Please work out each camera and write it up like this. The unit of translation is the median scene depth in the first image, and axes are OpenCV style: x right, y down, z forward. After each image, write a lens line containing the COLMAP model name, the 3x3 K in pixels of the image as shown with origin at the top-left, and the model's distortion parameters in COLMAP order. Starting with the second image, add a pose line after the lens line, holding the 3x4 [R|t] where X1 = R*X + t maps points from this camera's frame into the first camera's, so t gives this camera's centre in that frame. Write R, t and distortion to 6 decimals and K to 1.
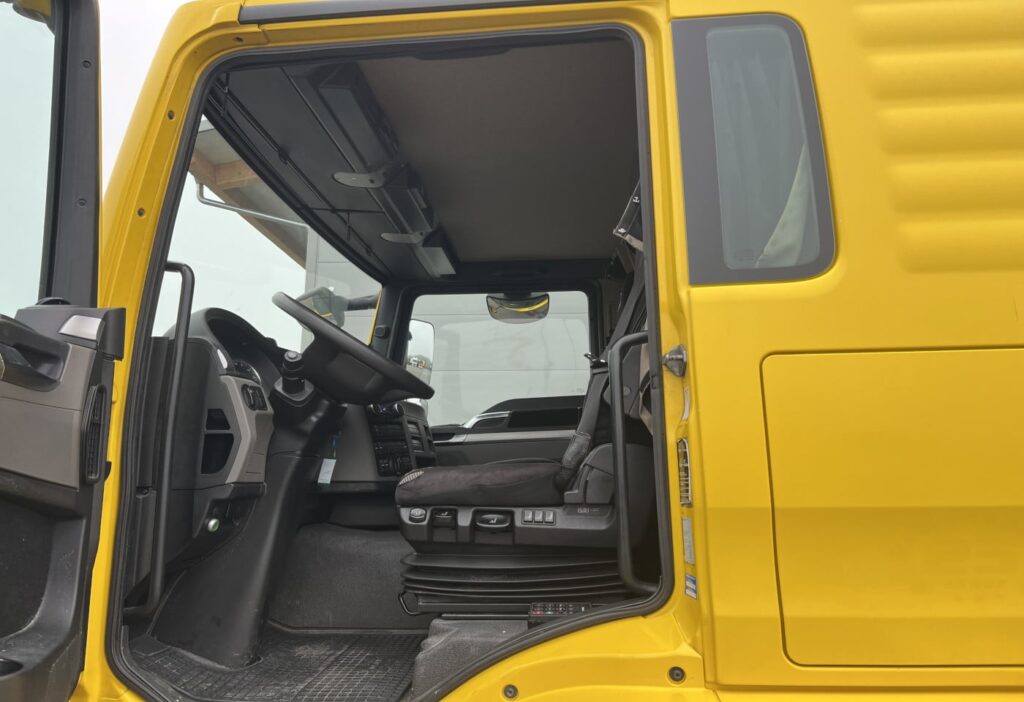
lens RADIAL K [[770.9, 0, 510.6], [0, 770.9, 349.0], [0, 0, 1]] dist [0.053613, -0.062903]
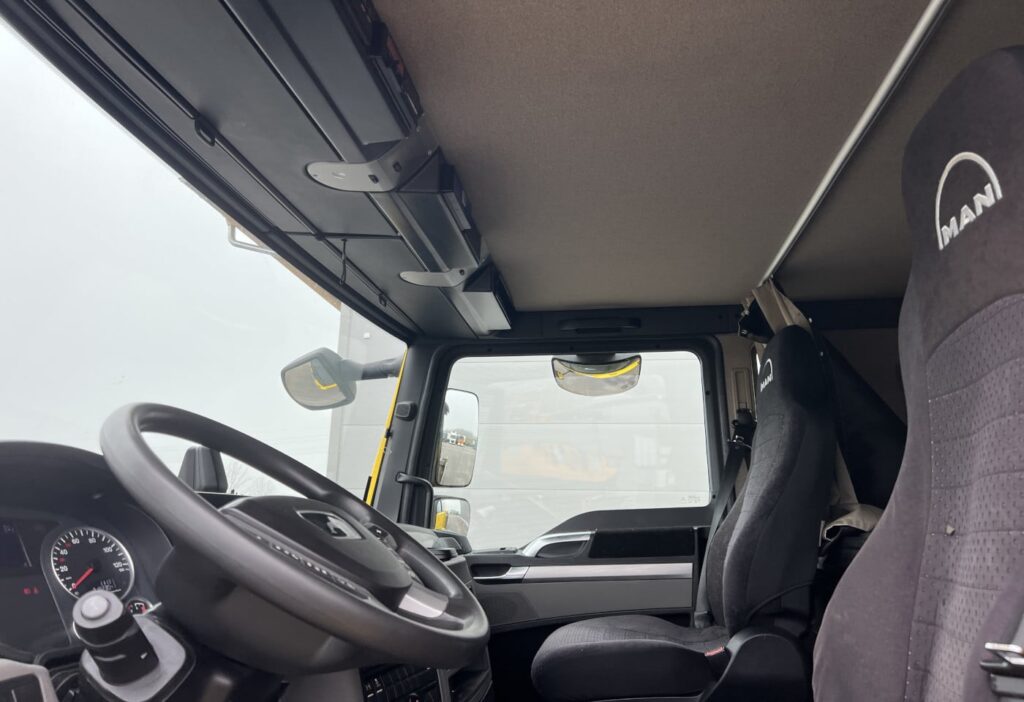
lens RADIAL K [[770.9, 0, 512.3], [0, 770.9, 351.6], [0, 0, 1]] dist [0.053613, -0.062903]
pose [[0.998789, -0.005982, -0.048844, -0.036501], [0.003588, 0.998795, -0.048951, -0.043948], [0.049078, 0.048717, 0.997606, 0.313661]]
